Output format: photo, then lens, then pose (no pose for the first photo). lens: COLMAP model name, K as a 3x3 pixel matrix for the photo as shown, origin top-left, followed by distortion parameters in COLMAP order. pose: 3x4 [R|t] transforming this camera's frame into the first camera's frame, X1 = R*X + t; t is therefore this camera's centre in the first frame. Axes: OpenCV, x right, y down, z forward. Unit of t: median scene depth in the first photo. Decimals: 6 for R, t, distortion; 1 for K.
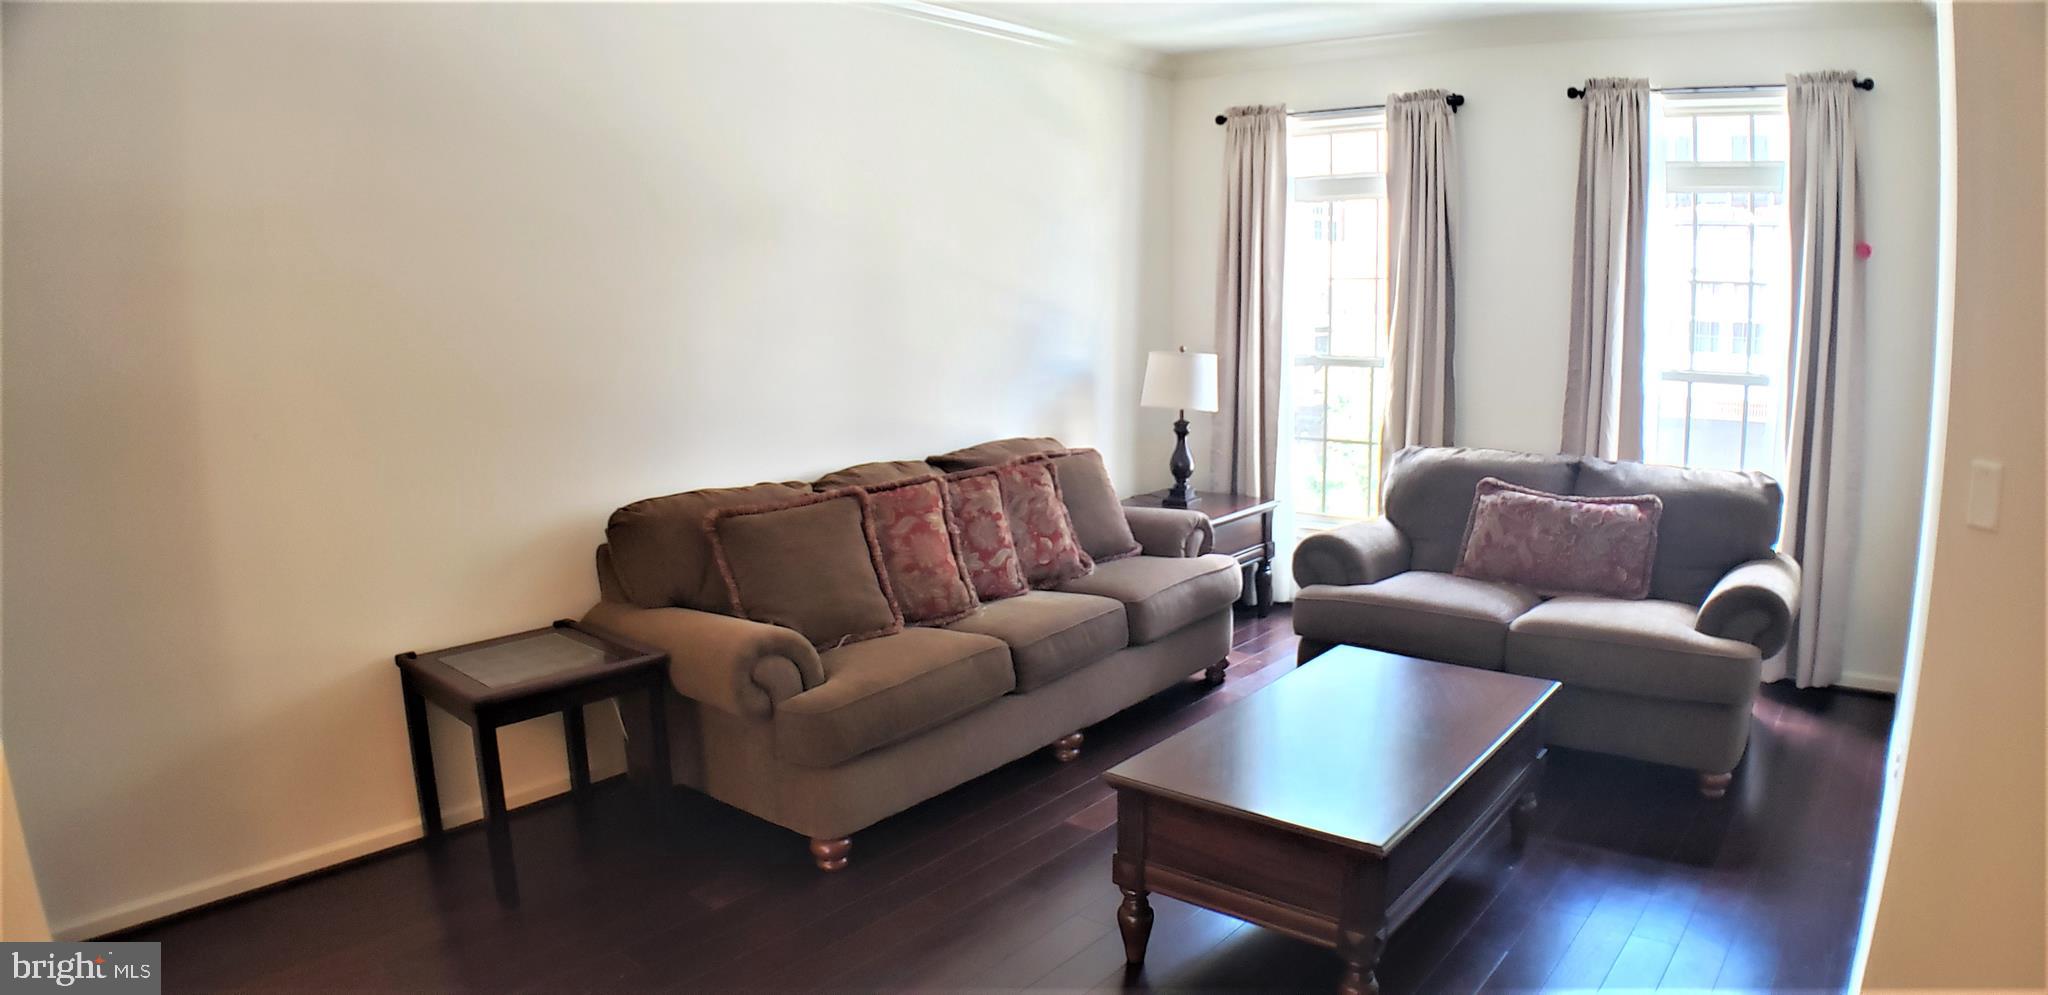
lens RADIAL K [[1262.9, 0, 1041.6], [0, 1262.9, 497.1], [0, 0, 1]] dist [-0.114424, -0.083308]
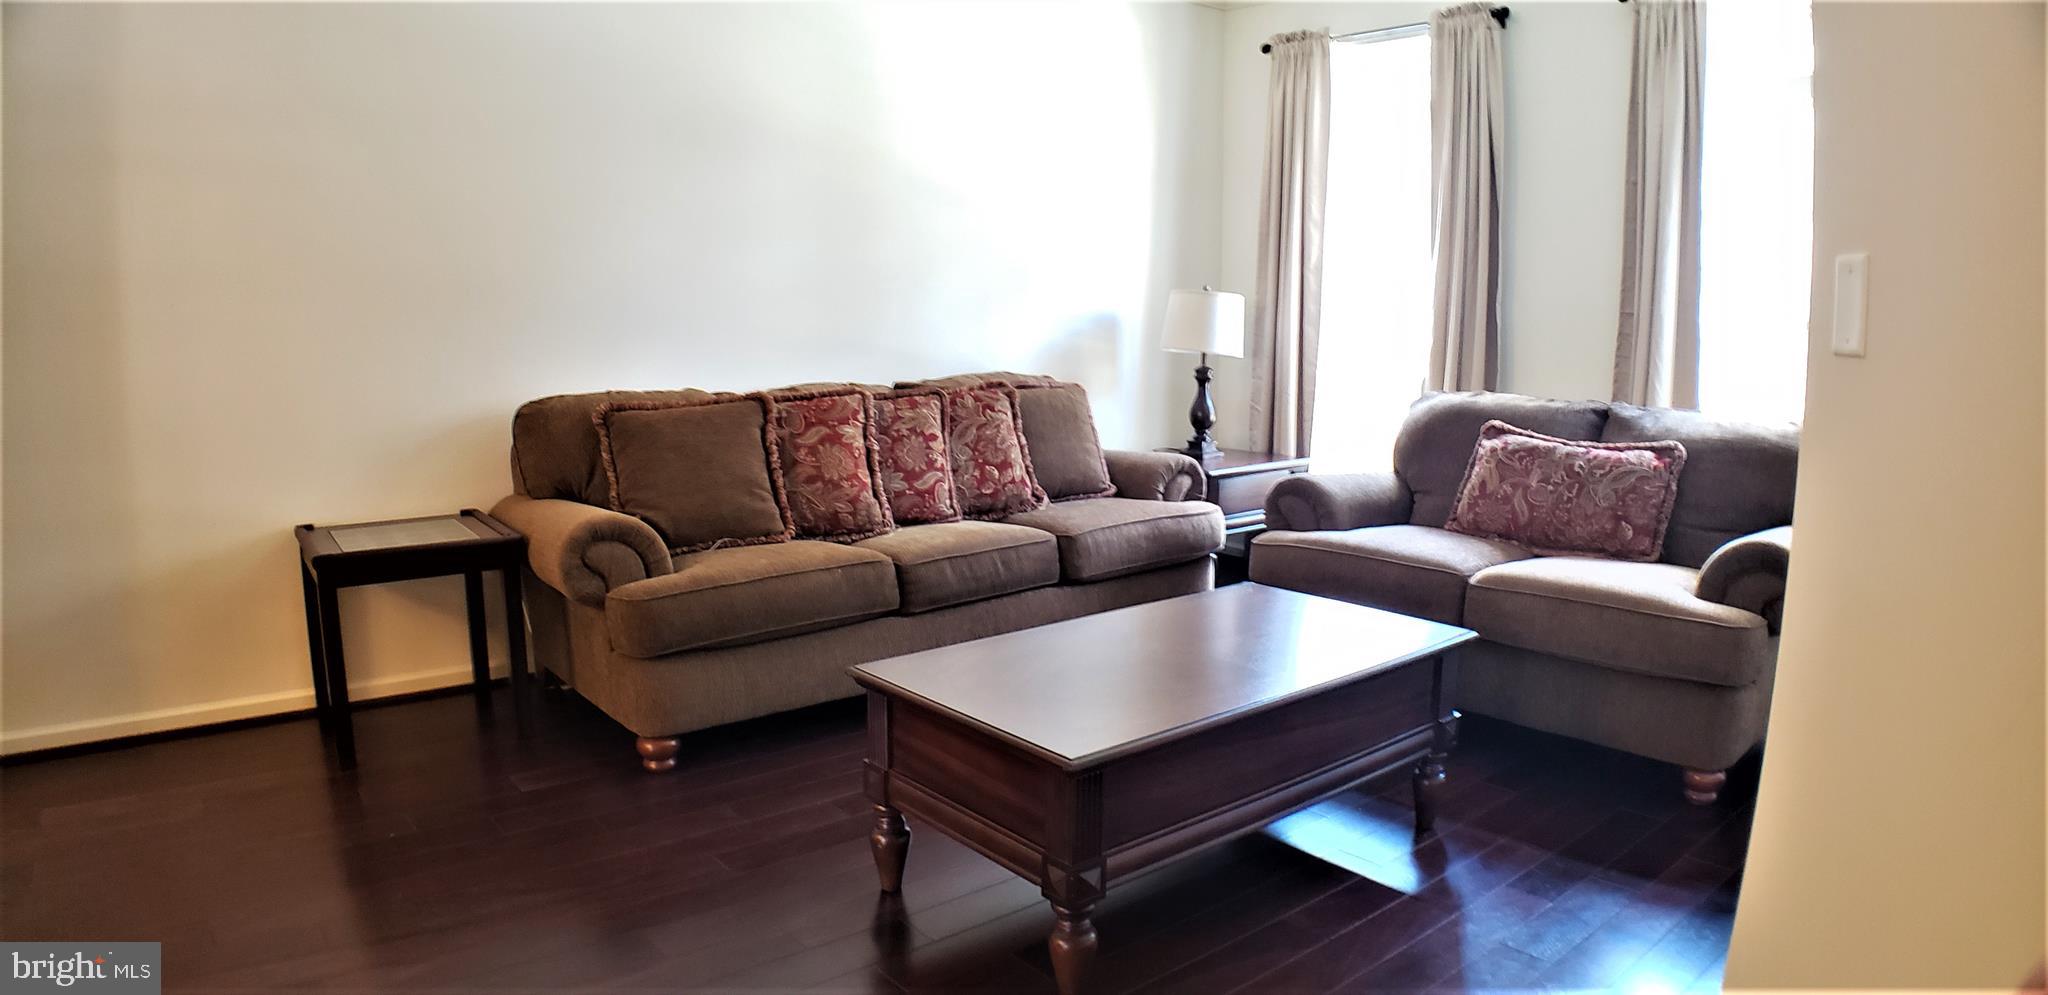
lens RADIAL K [[1263.5, 0, 1024.0], [0, 1263.5, 497.5], [0, 0, 1]] dist [-0.150552, 0.002902]
pose [[0.977398, 0.048107, -0.205860, 0.231208], [-0.051349, 0.998626, -0.010433, 0.067101], [0.205076, 0.020768, 0.978526, 0.095196]]
